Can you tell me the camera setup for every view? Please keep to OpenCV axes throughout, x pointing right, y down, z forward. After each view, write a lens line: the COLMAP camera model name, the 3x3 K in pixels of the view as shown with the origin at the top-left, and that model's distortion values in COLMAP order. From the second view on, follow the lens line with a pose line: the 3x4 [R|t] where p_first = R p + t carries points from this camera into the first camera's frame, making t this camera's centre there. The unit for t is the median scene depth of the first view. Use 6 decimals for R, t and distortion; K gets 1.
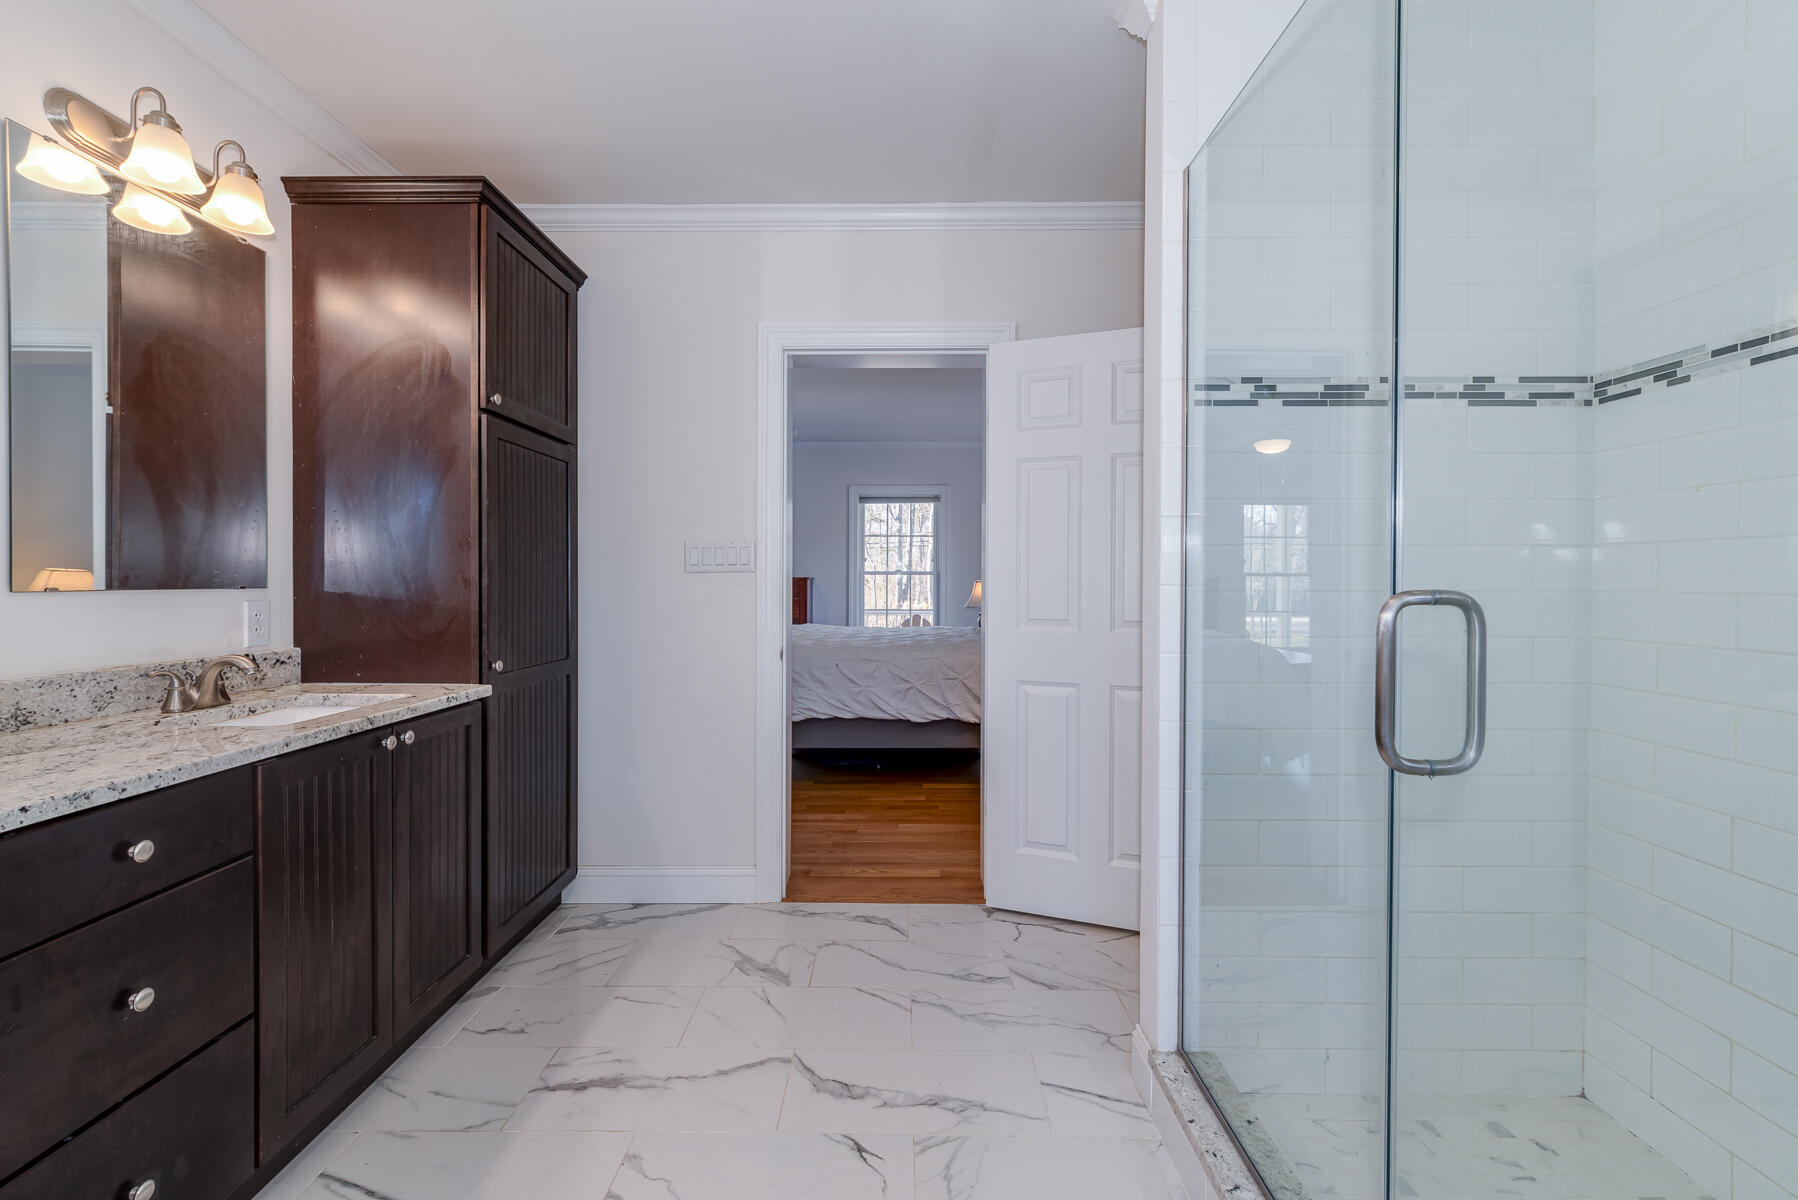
lens RADIAL K [[773.0, 0, 886.9], [0, 773.0, 584.7], [0, 0, 1]] dist [-0.003668, 0.001208]
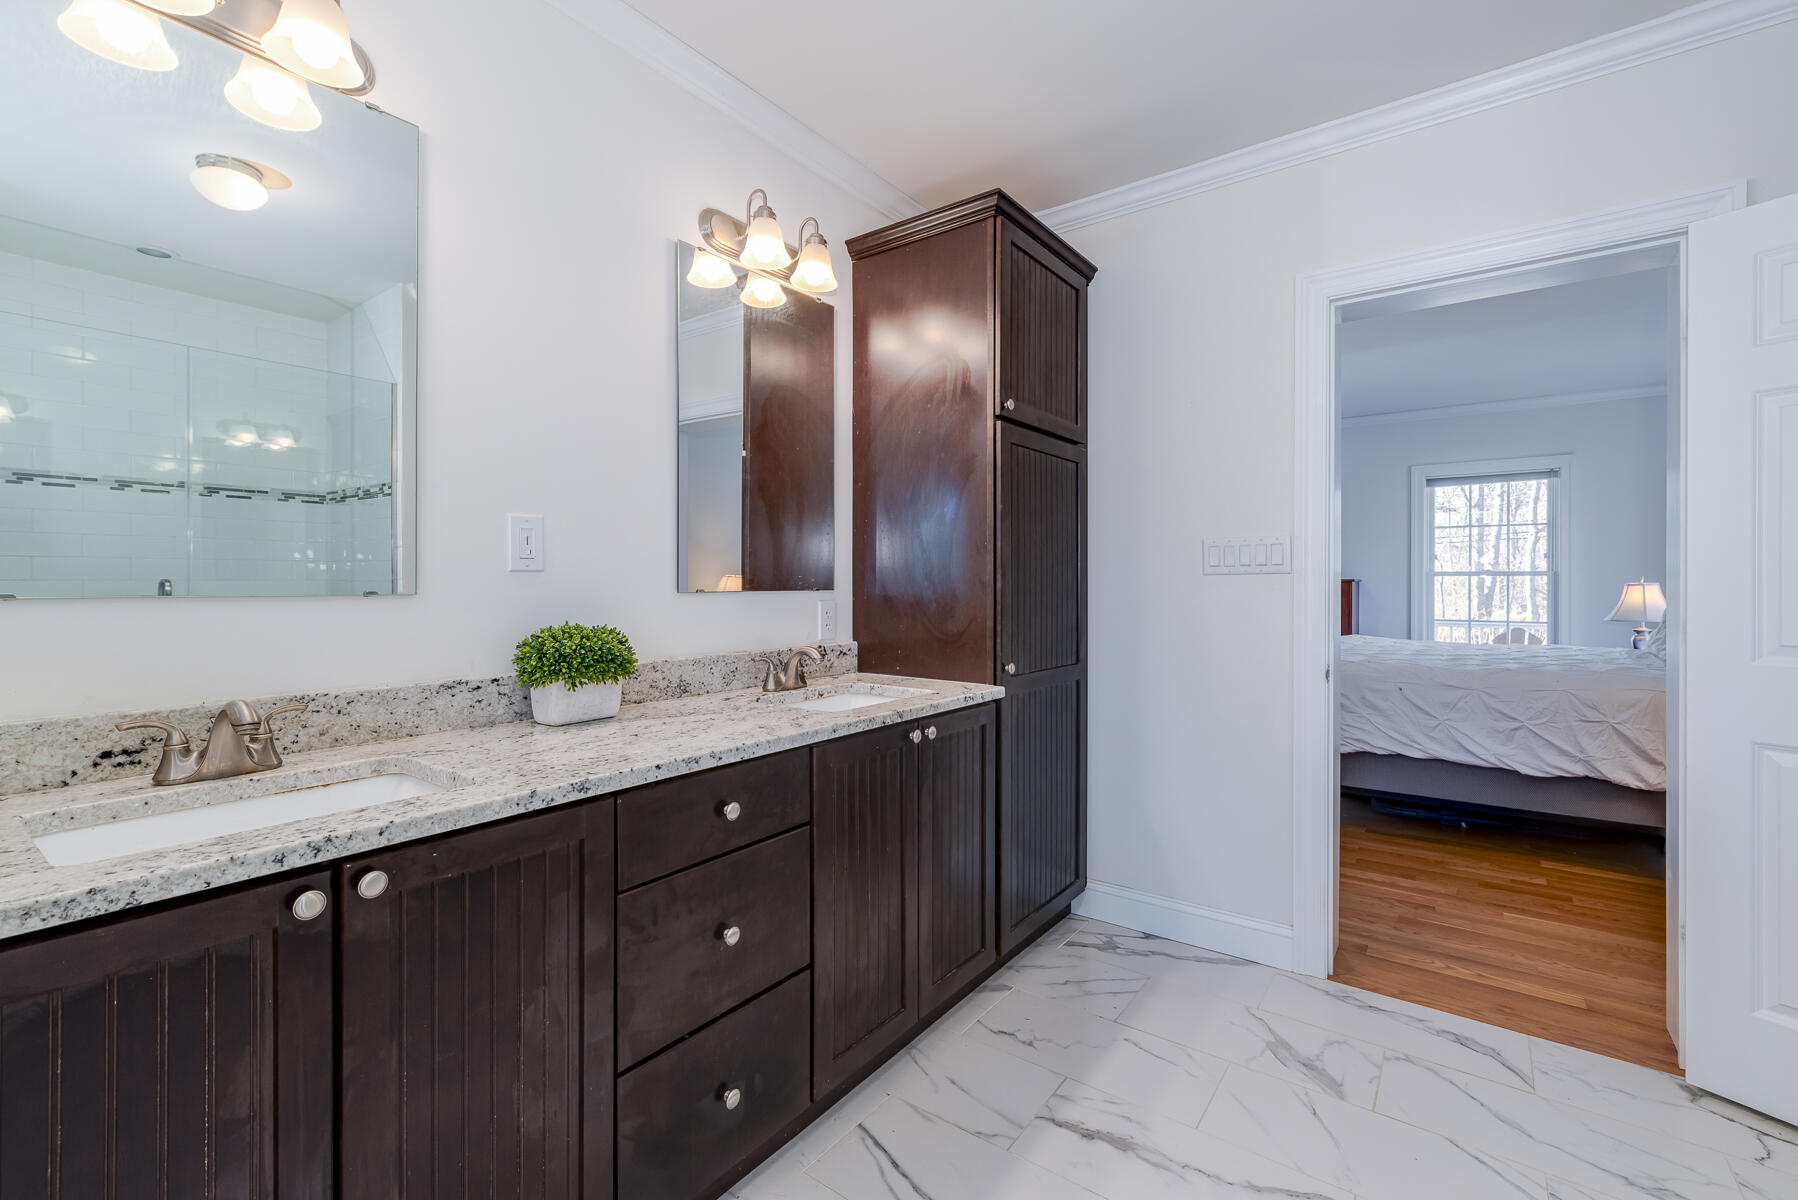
lens RADIAL K [[773.0, 0, 883.2], [0, 773.0, 580.7], [0, 0, 1]] dist [-0.003668, 0.001208]
pose [[0.800293, -0.001585, -0.599607, -0.033198], [-0.003349, 0.999969, -0.007113, -0.001522], [0.599600, 0.007700, 0.800263, 0.096289]]
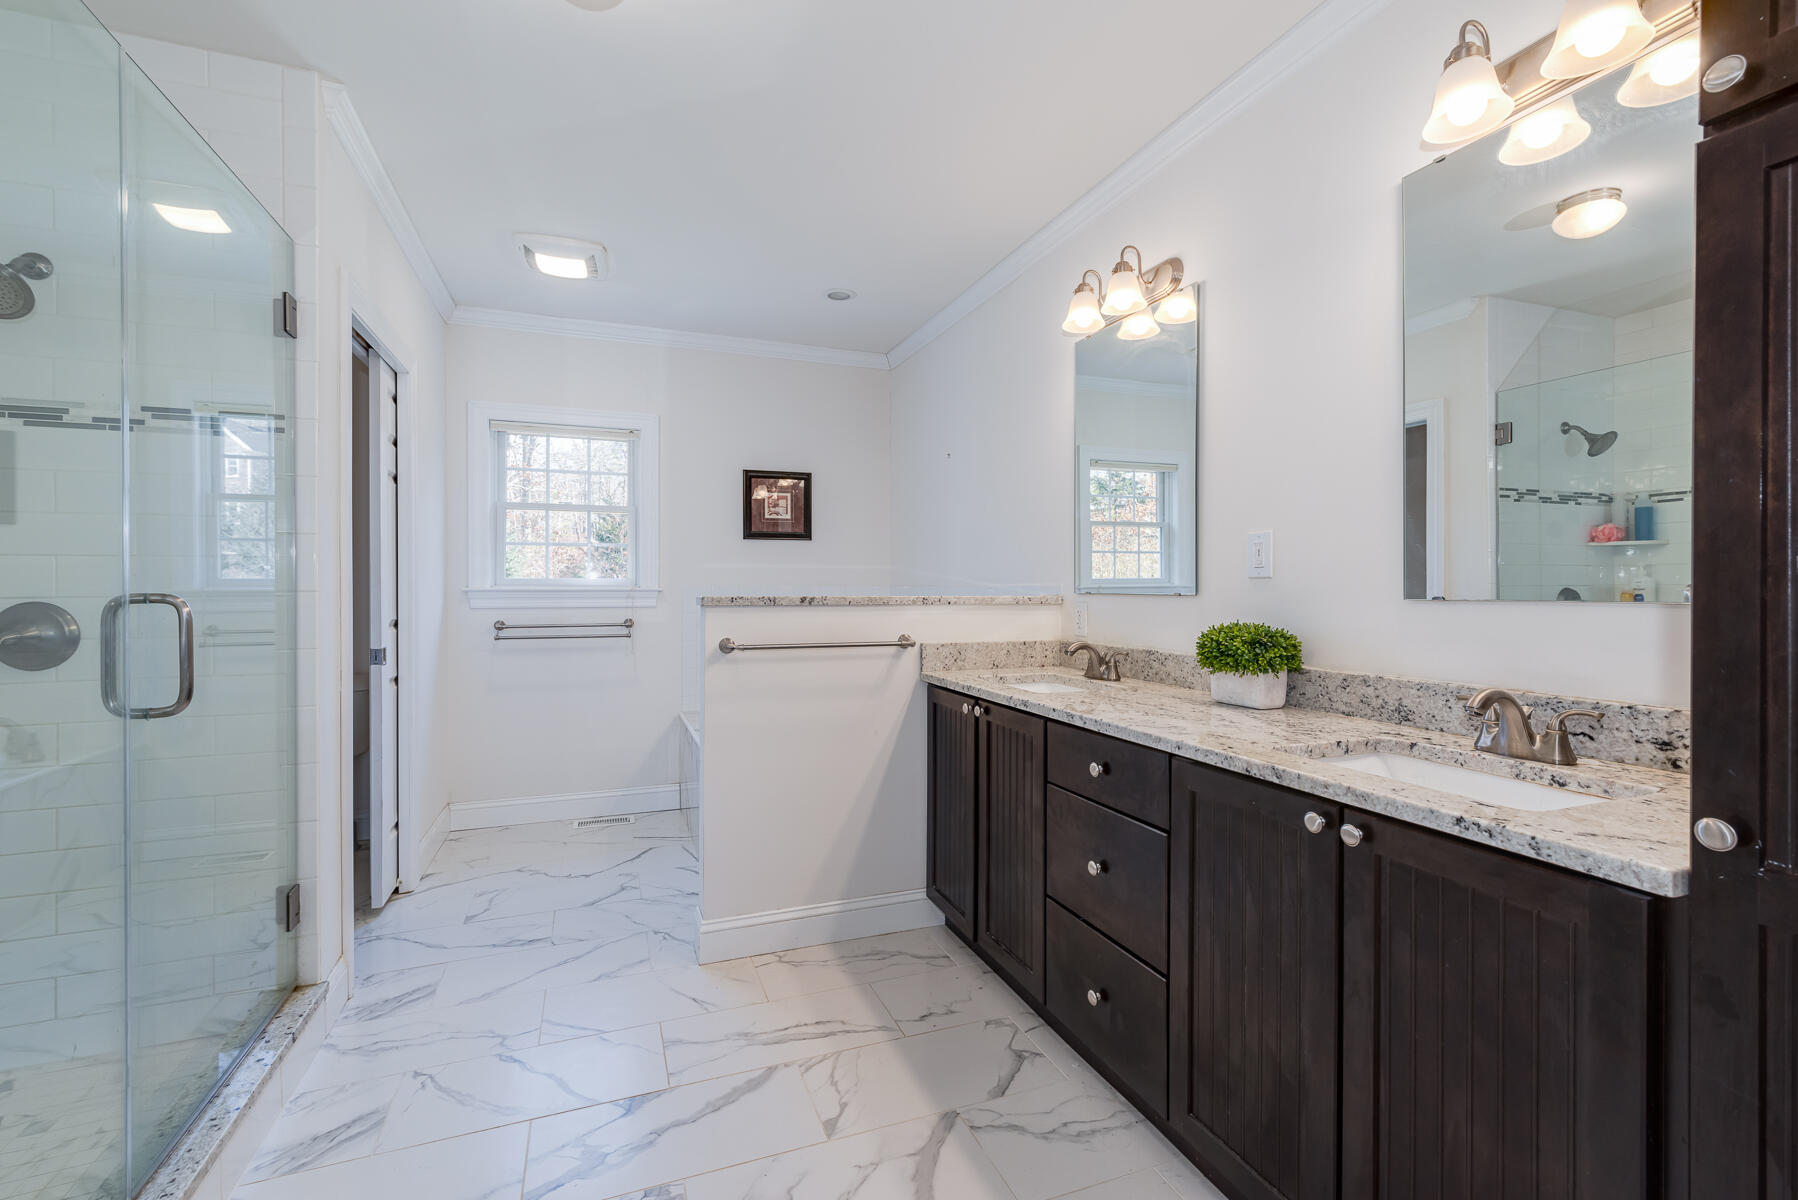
lens RADIAL K [[773.0, 0, 903.4], [0, 773.0, 594.7], [0, 0, 1]] dist [-0.003668, 0.001208]
pose [[-0.924921, 0.002190, -0.380154, -0.029265], [-0.003648, 0.999886, 0.014637, -0.007118], [0.380143, 0.014925, -0.924807, 1.193418]]
